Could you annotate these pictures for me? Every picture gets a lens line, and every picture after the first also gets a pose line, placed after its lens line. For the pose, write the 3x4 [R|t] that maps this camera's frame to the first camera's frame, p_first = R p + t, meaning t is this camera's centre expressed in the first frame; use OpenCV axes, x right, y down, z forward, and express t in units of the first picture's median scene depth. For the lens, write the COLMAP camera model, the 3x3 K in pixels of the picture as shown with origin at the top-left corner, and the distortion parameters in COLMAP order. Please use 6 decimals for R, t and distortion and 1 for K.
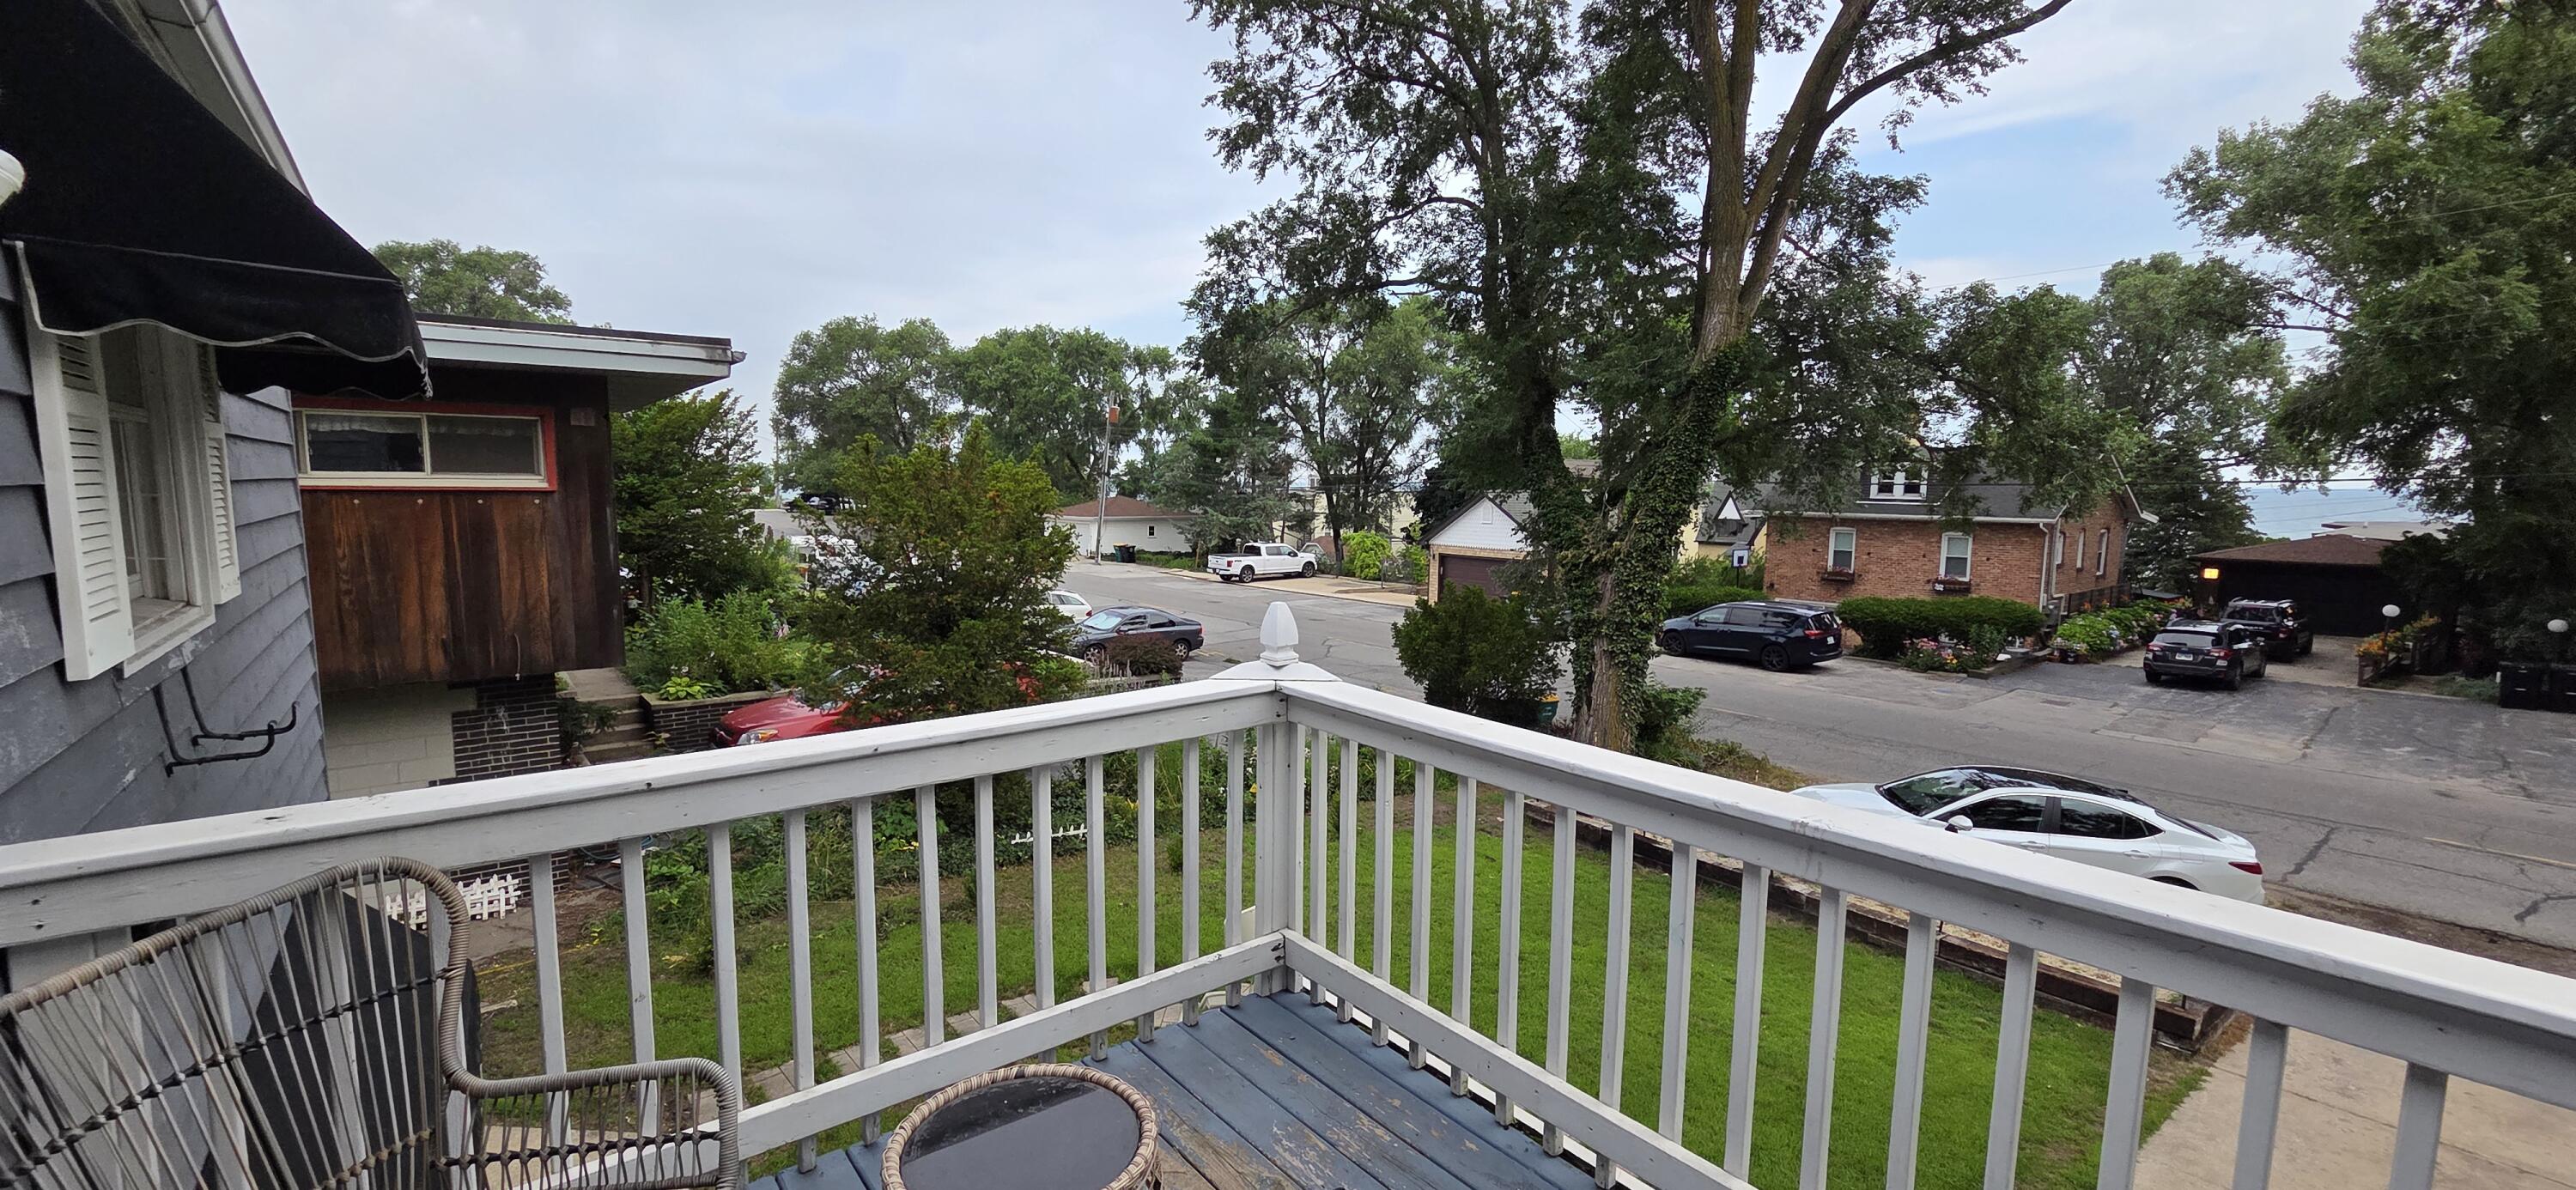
lens RADIAL K [[1056.6, 0, 1292.1], [0, 1056.6, 600.9], [0, 0, 1]] dist [0.003464, -0.000481]
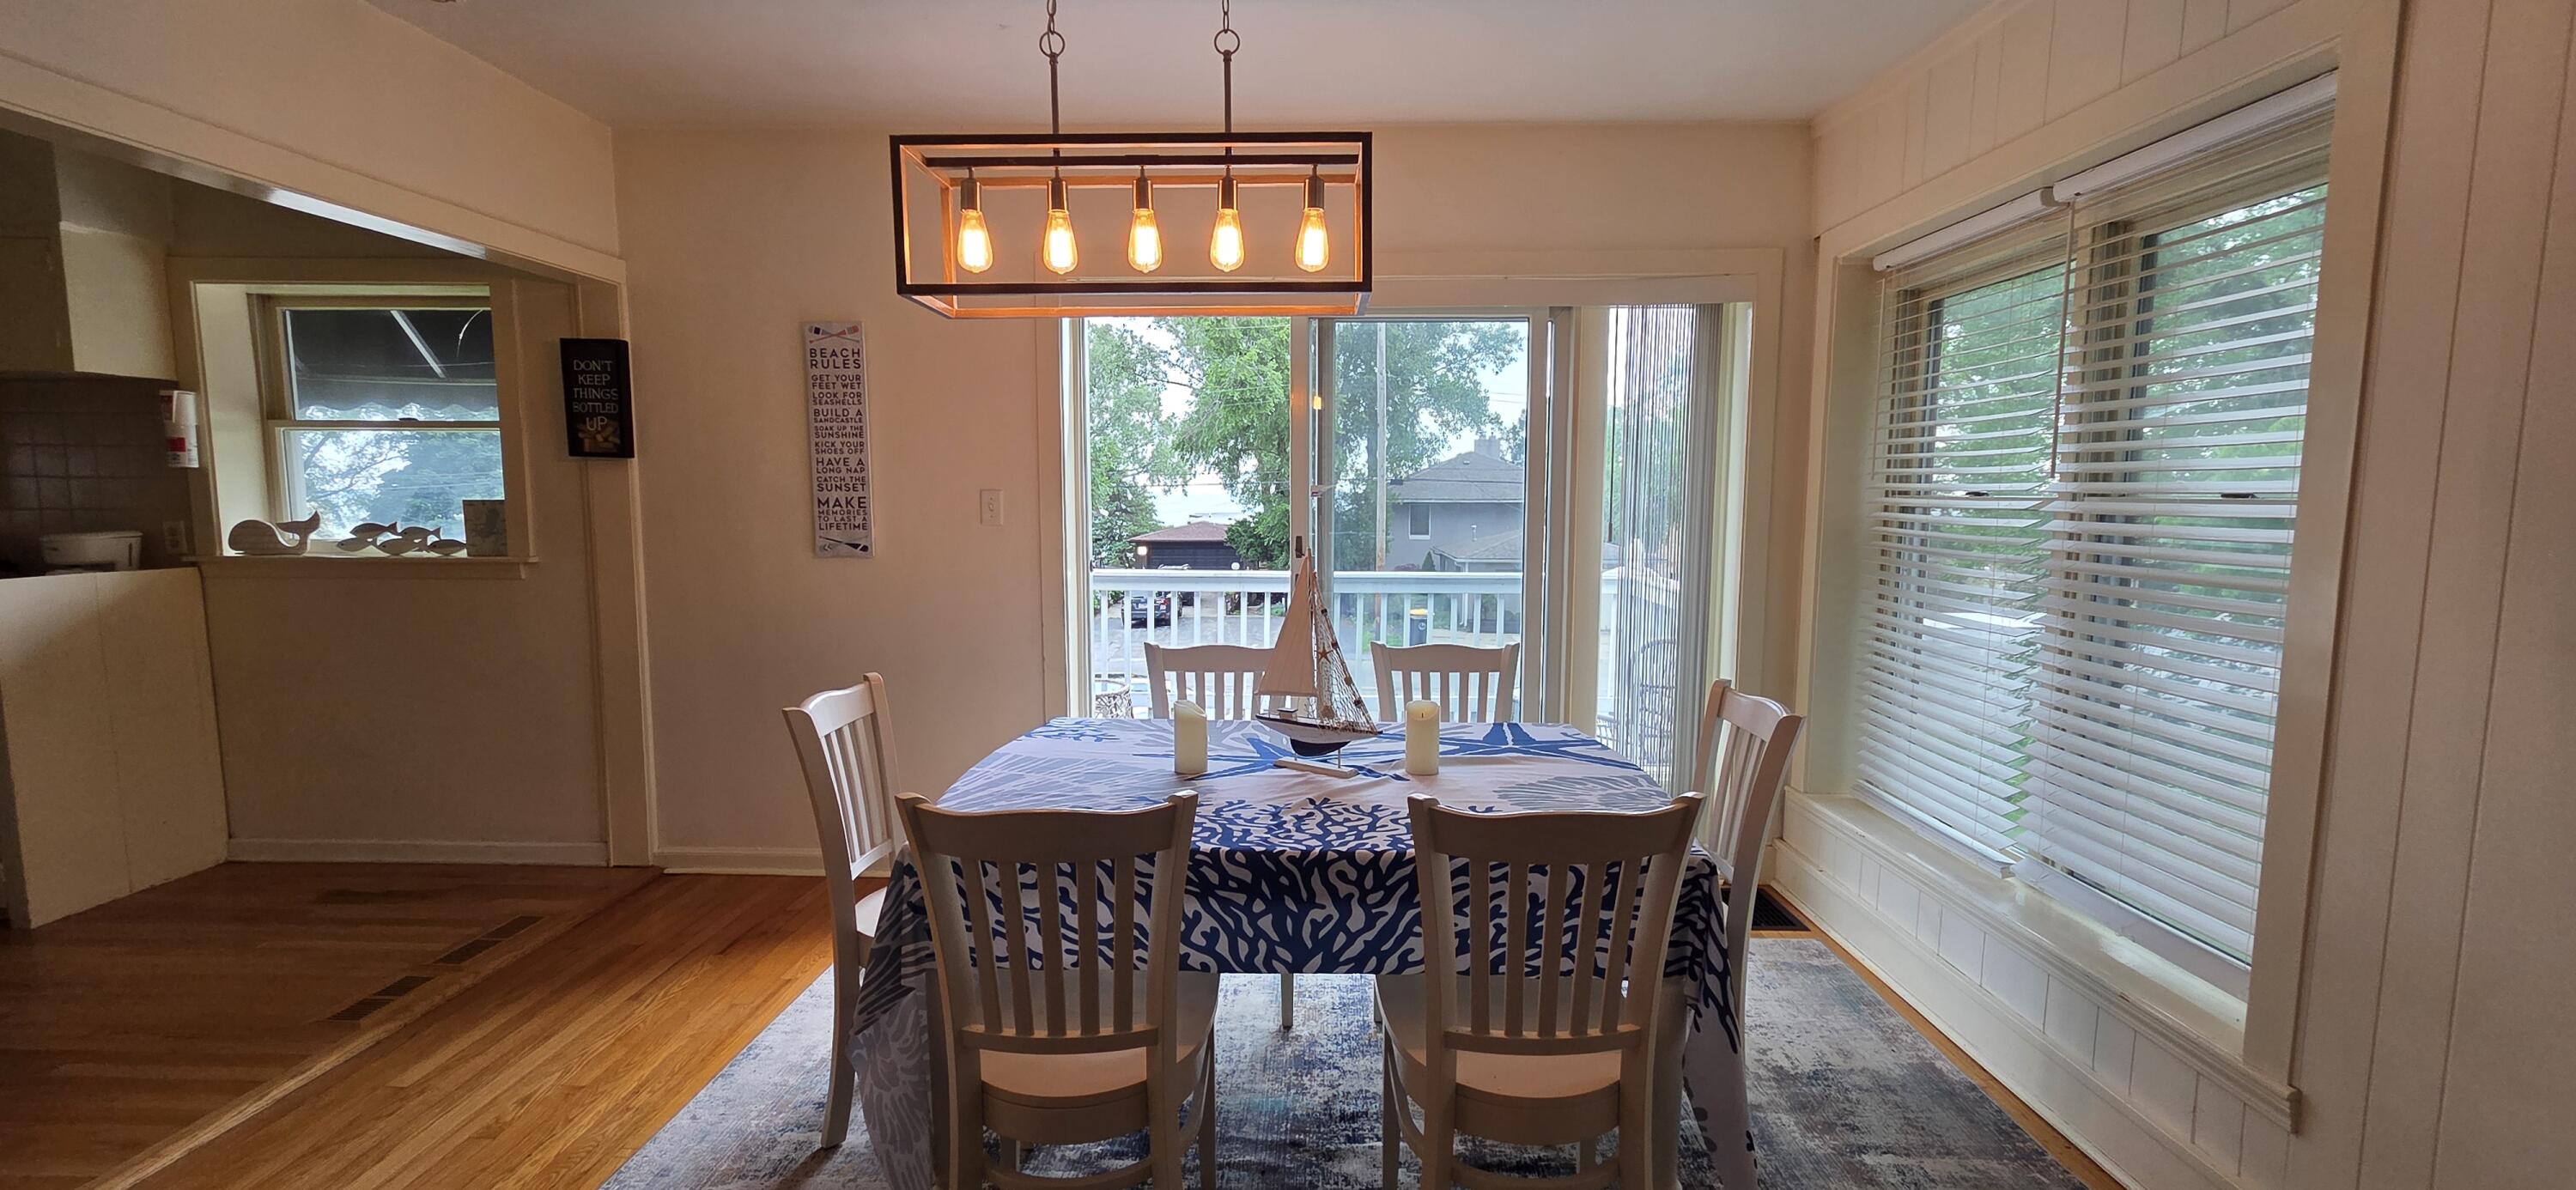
lens RADIAL K [[1056.6, 0, 1301.8], [0, 1056.6, 604.1], [0, 0, 1]] dist [0.003464, -0.000481]
pose [[0.631564, -0.086662, 0.770465, -0.163314], [0.088636, 0.995289, 0.039294, 0.014100], [-0.770241, 0.043474, 0.636270, -0.107242]]
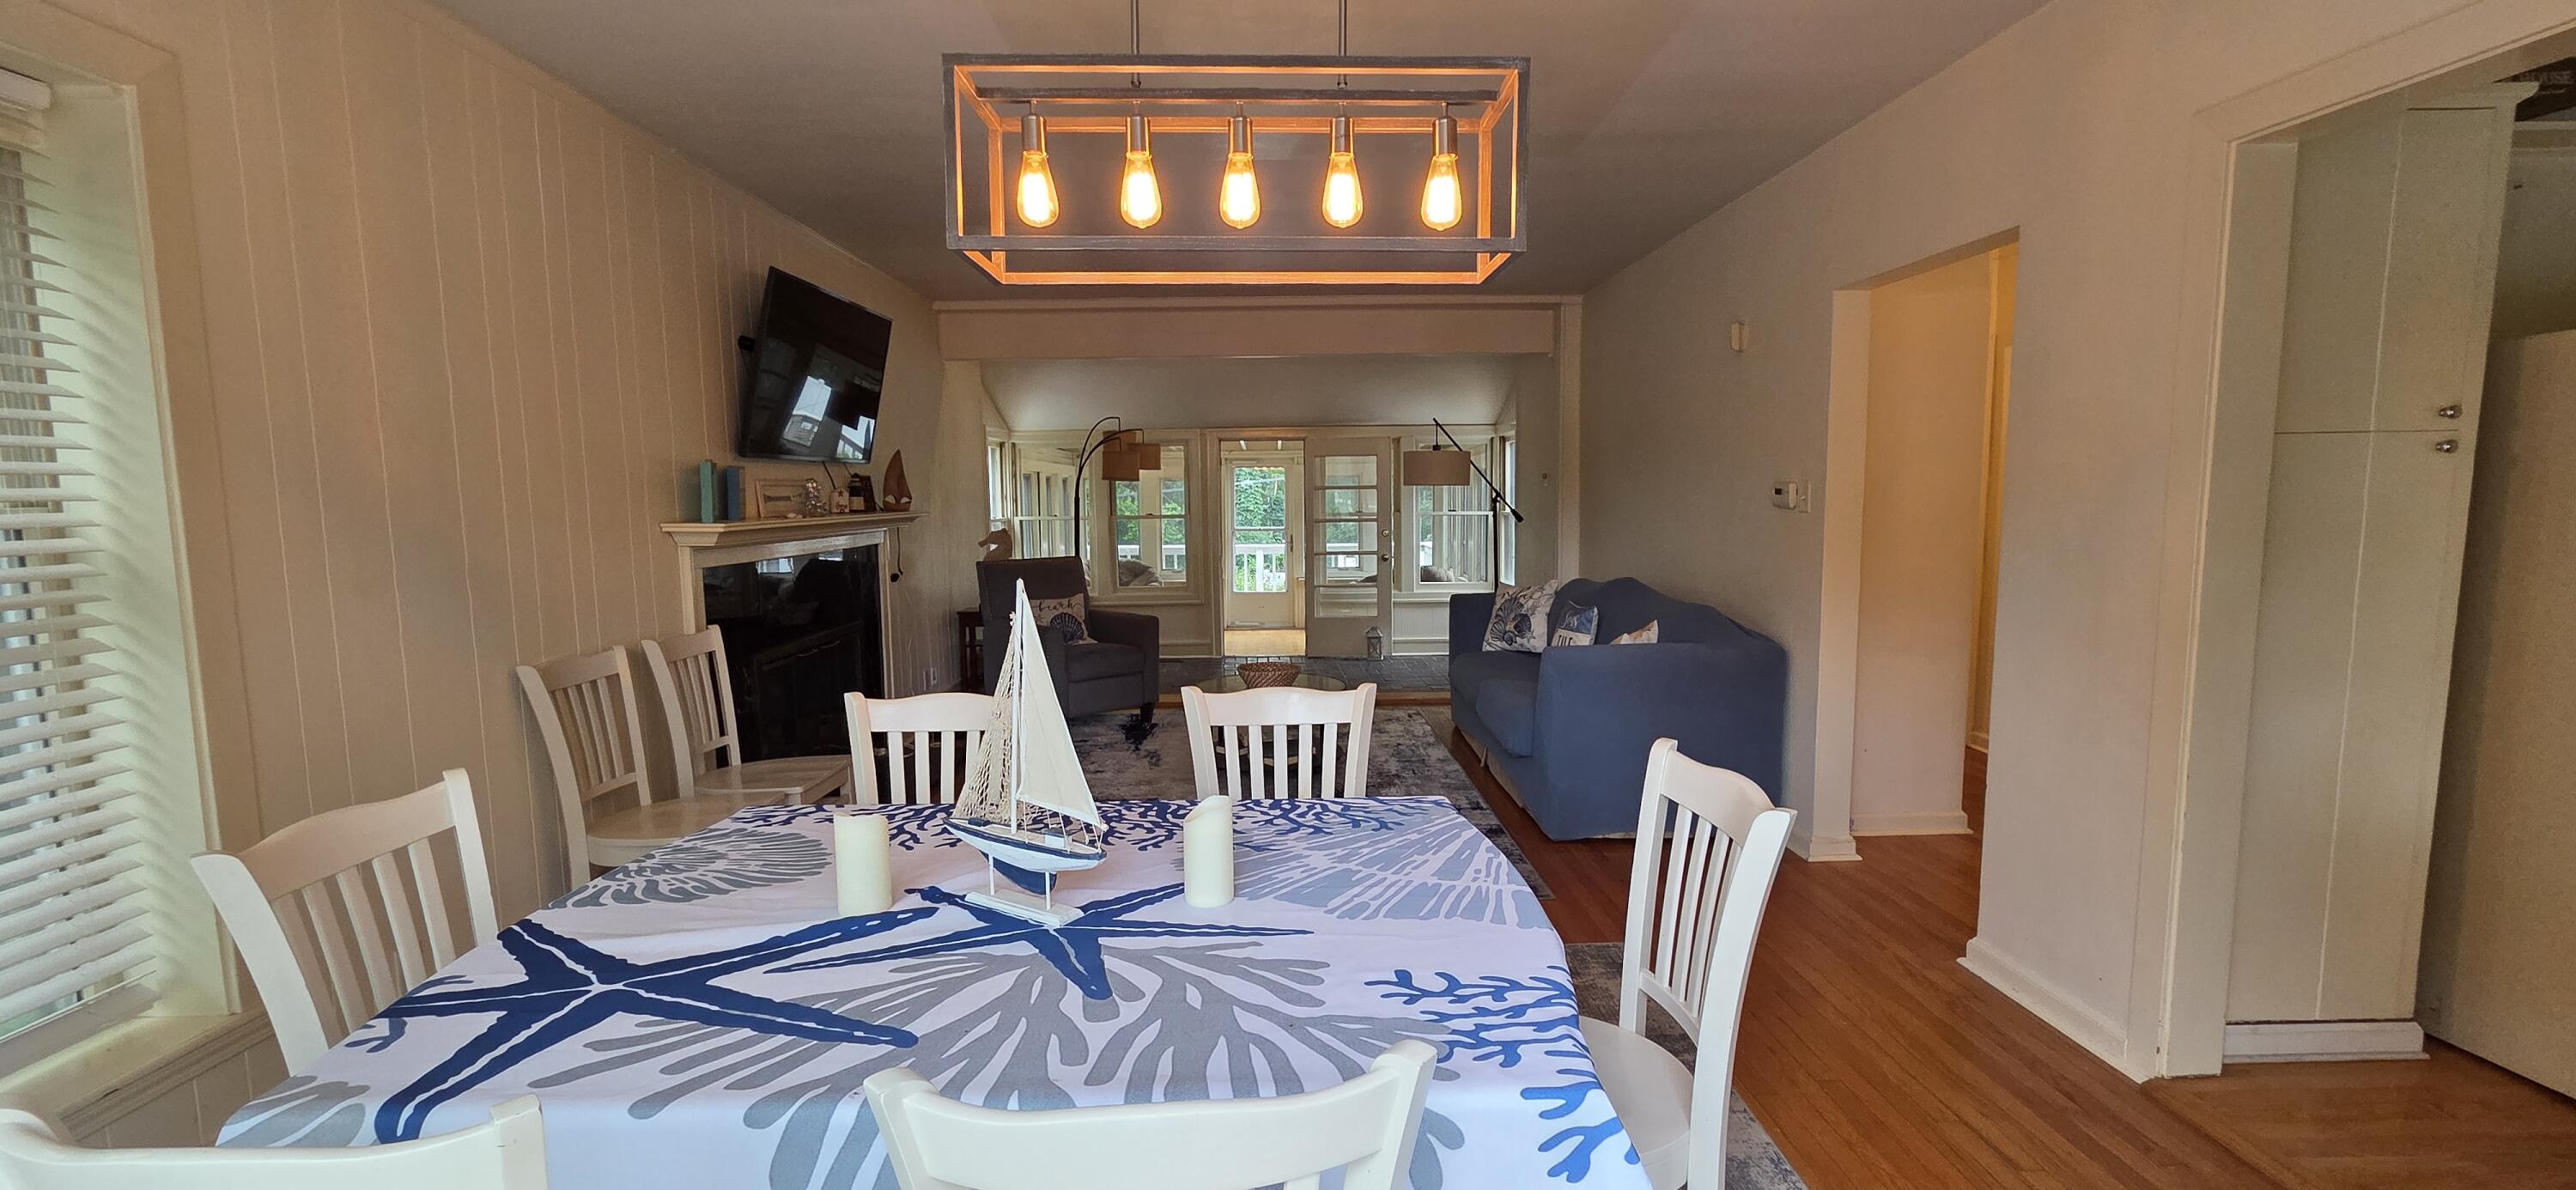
lens RADIAL K [[1056.6, 0, 1292.8], [0, 1056.6, 594.6], [0, 0, 1]] dist [0.003464, -0.000481]
pose [[-0.601261, 0.078551, -0.795182, -0.043059], [-0.084732, 0.983278, 0.161201, 0.001781], [0.794547, 0.164301, -0.584551, 0.007594]]
